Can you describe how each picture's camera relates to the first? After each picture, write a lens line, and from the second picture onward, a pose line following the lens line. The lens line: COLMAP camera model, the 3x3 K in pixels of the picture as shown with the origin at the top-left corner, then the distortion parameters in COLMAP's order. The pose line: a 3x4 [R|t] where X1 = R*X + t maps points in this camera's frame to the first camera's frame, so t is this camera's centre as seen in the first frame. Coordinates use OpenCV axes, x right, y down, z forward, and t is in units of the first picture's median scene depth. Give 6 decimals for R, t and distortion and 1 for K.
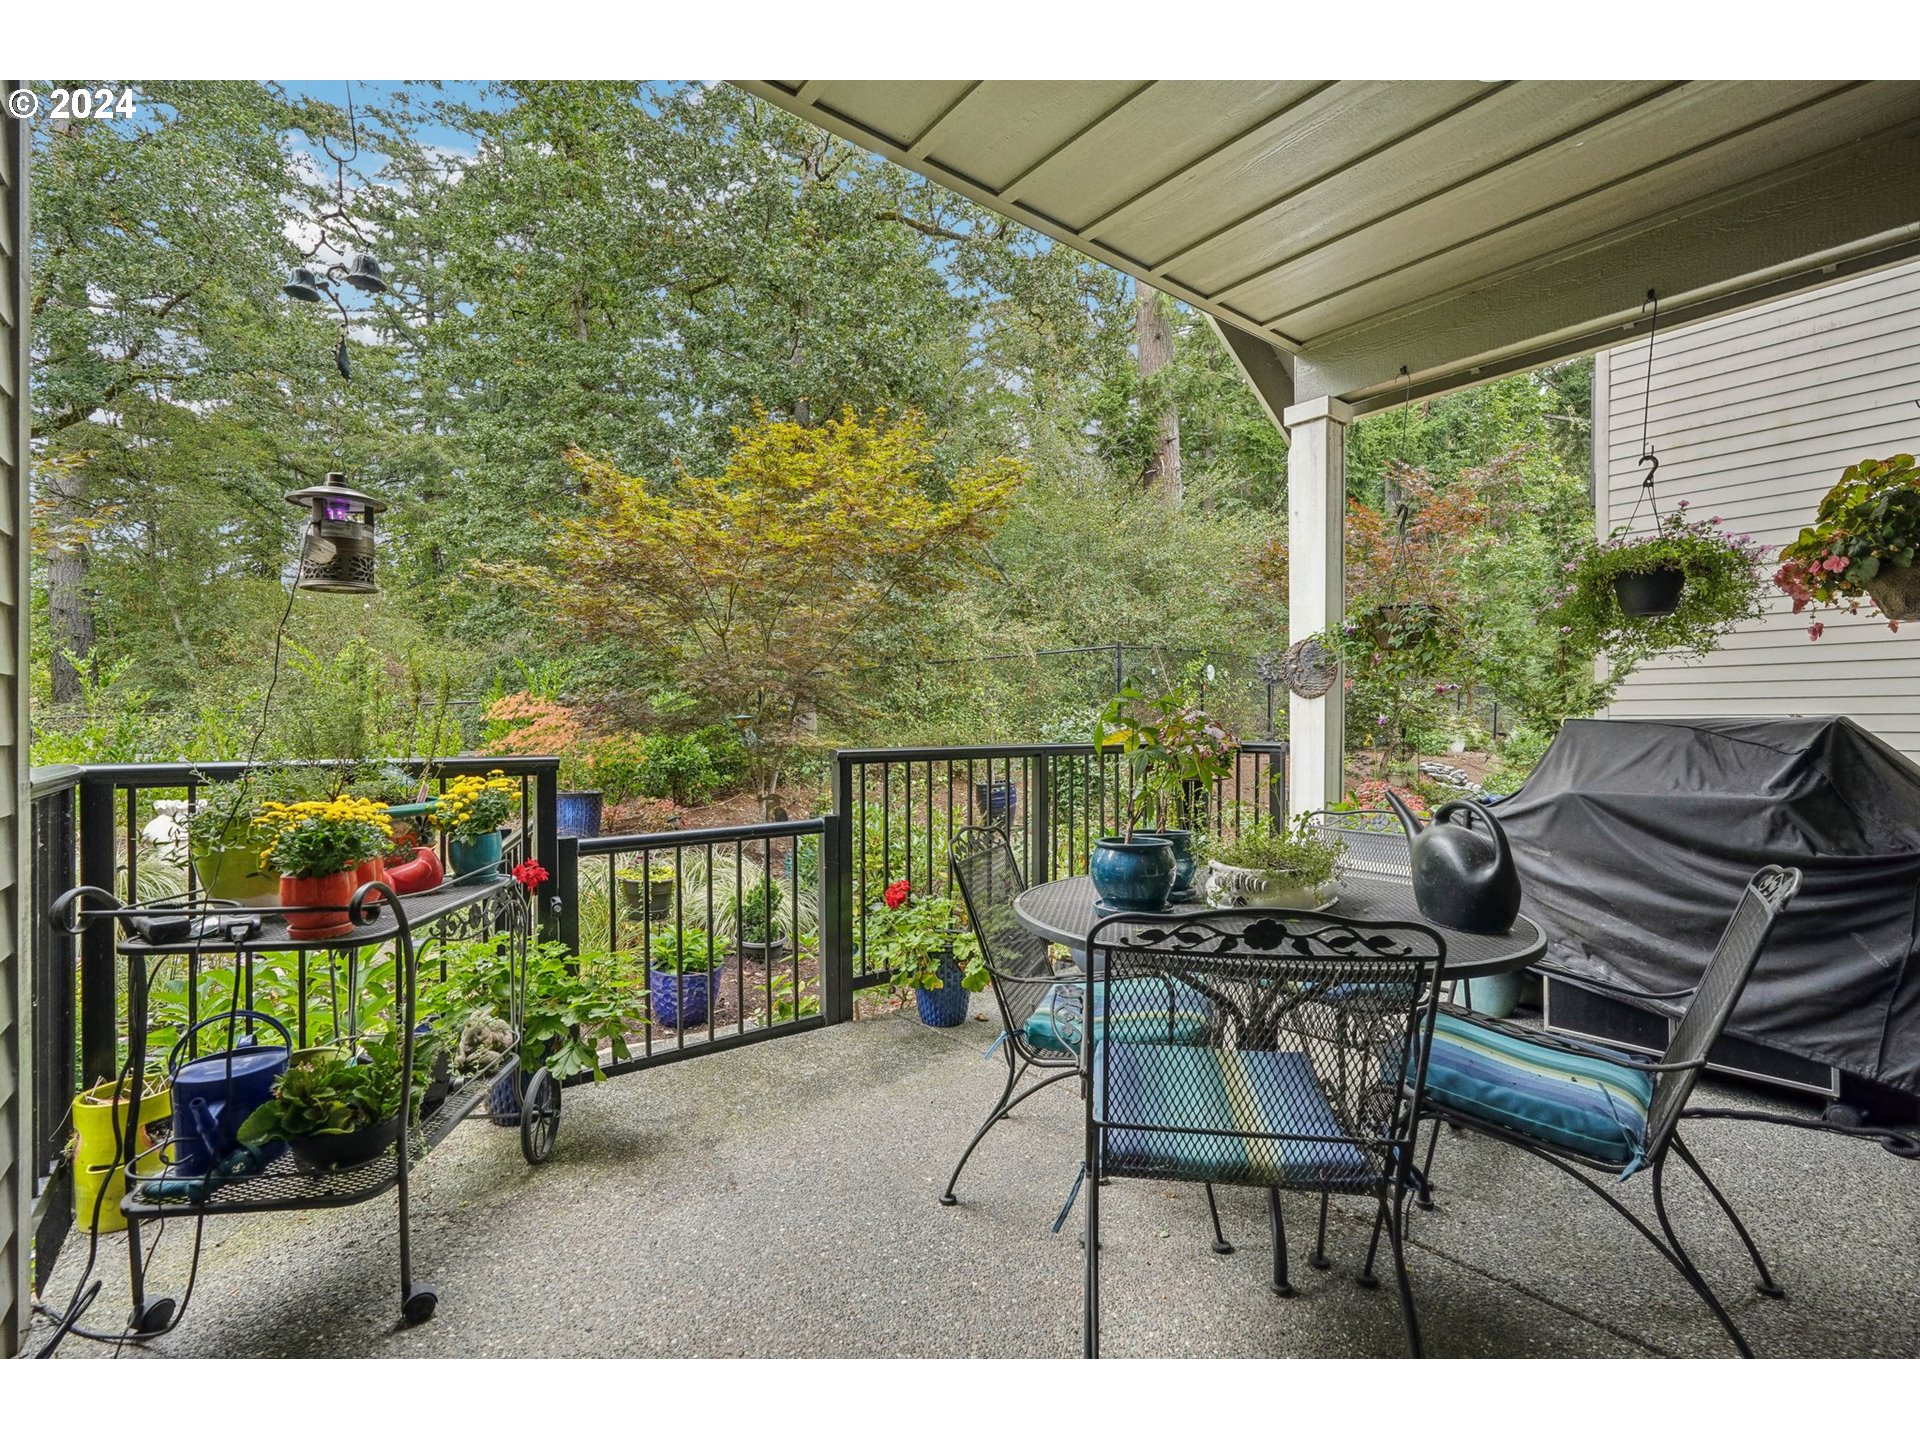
lens RADIAL K [[876.4, 0, 959.2], [0, 876.4, 722.7], [0, 0, 1]] dist [-0.008064, 0.003739]
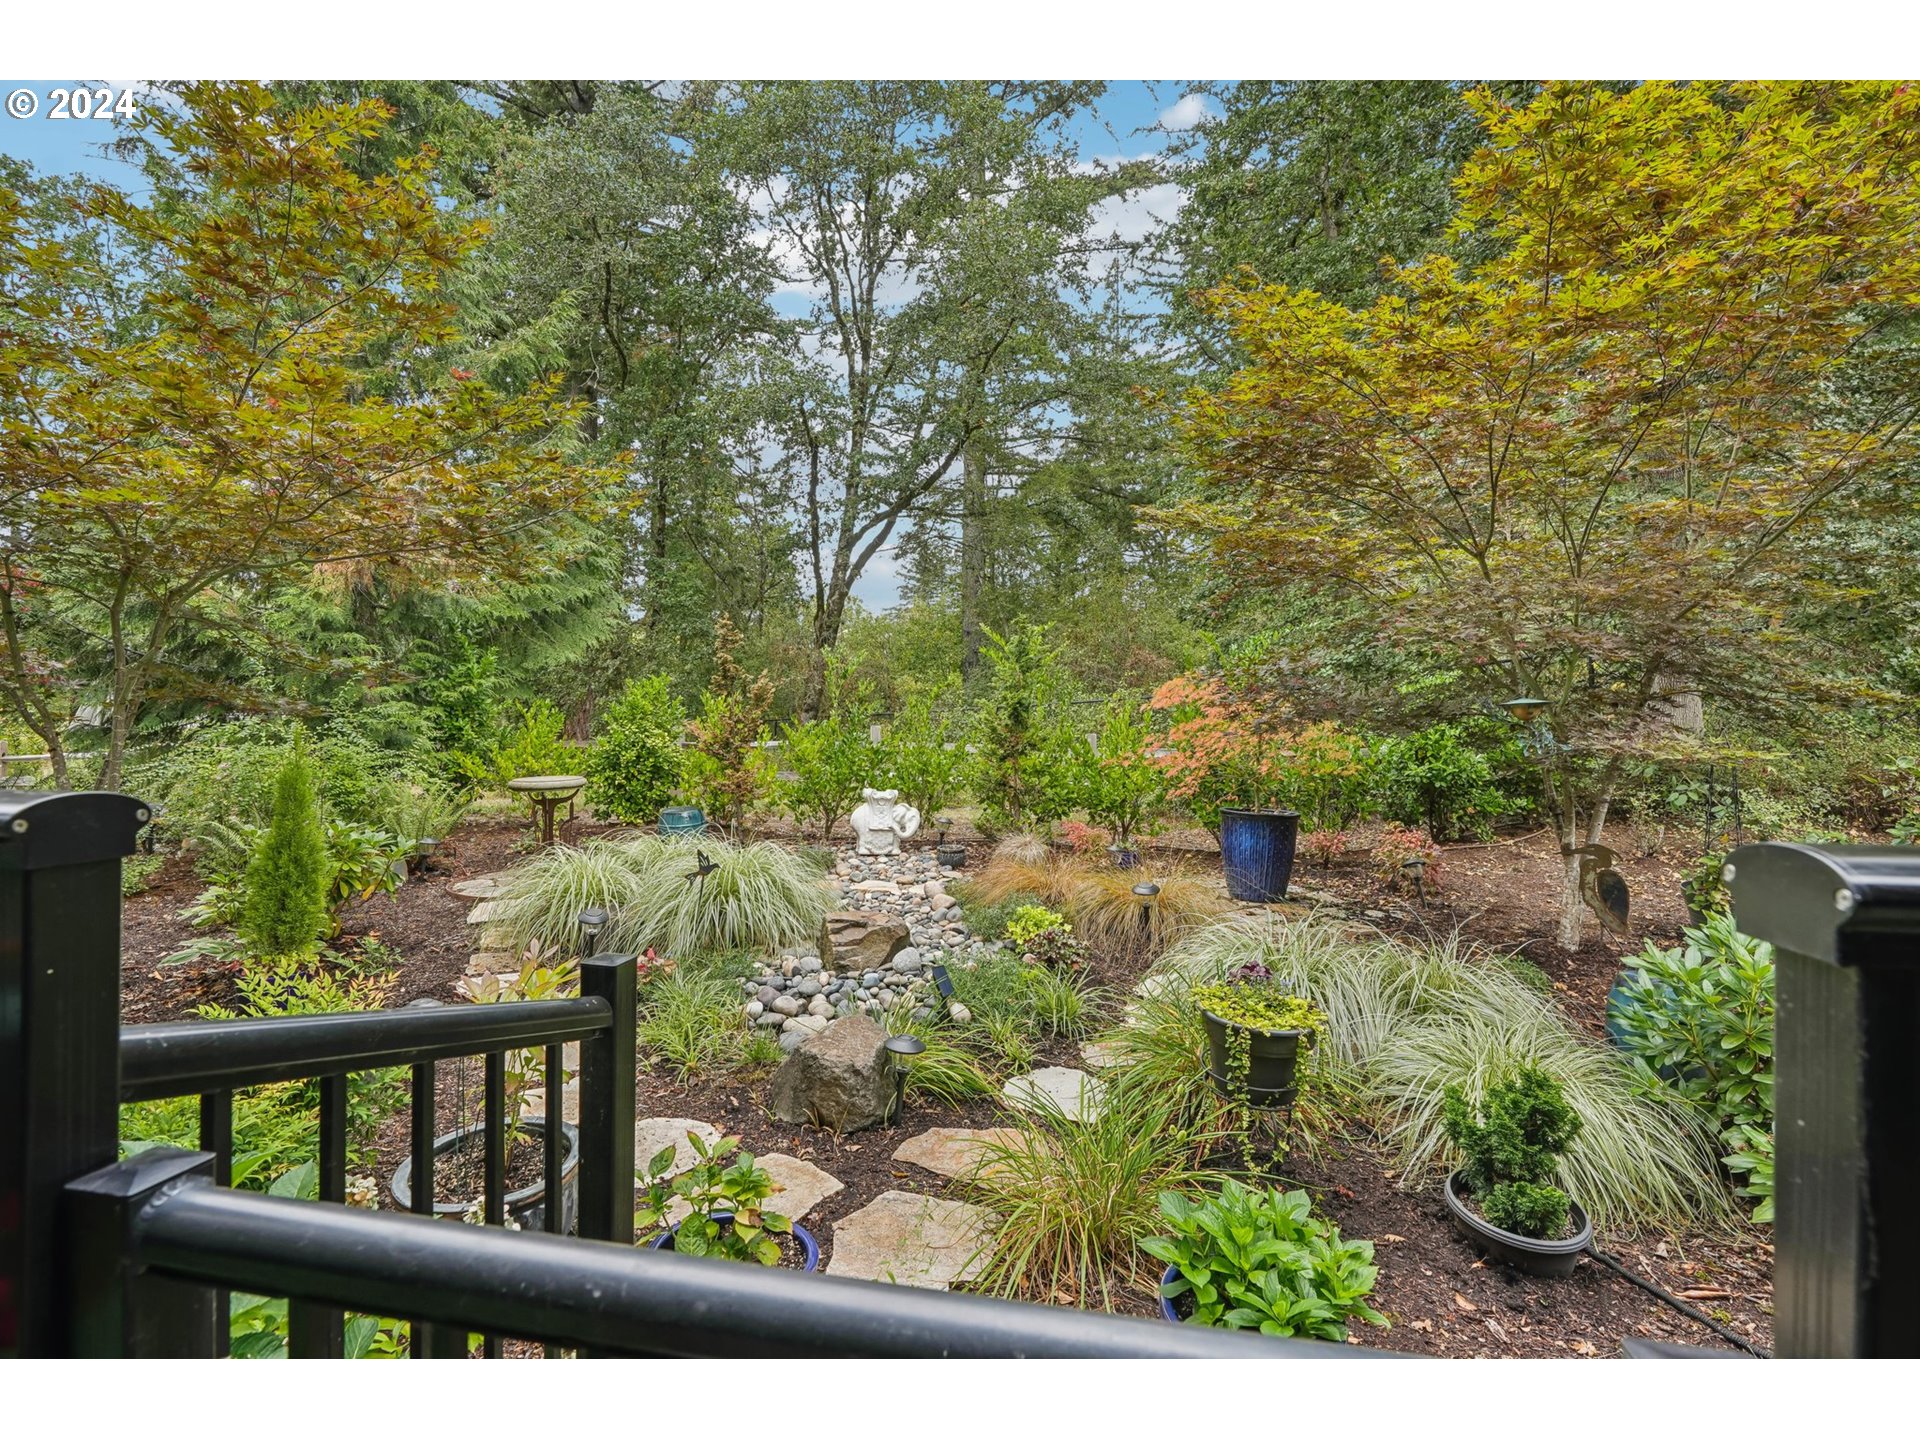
lens RADIAL K [[876.4, 0, 957.2], [0, 876.4, 719.3], [0, 0, 1]] dist [-0.008064, 0.003739]
pose [[0.643211, 0.003378, -0.765681, -0.043265], [-0.005473, 0.999985, -0.000185, 0.004858], [0.765669, 0.004310, 0.643220, 0.289068]]
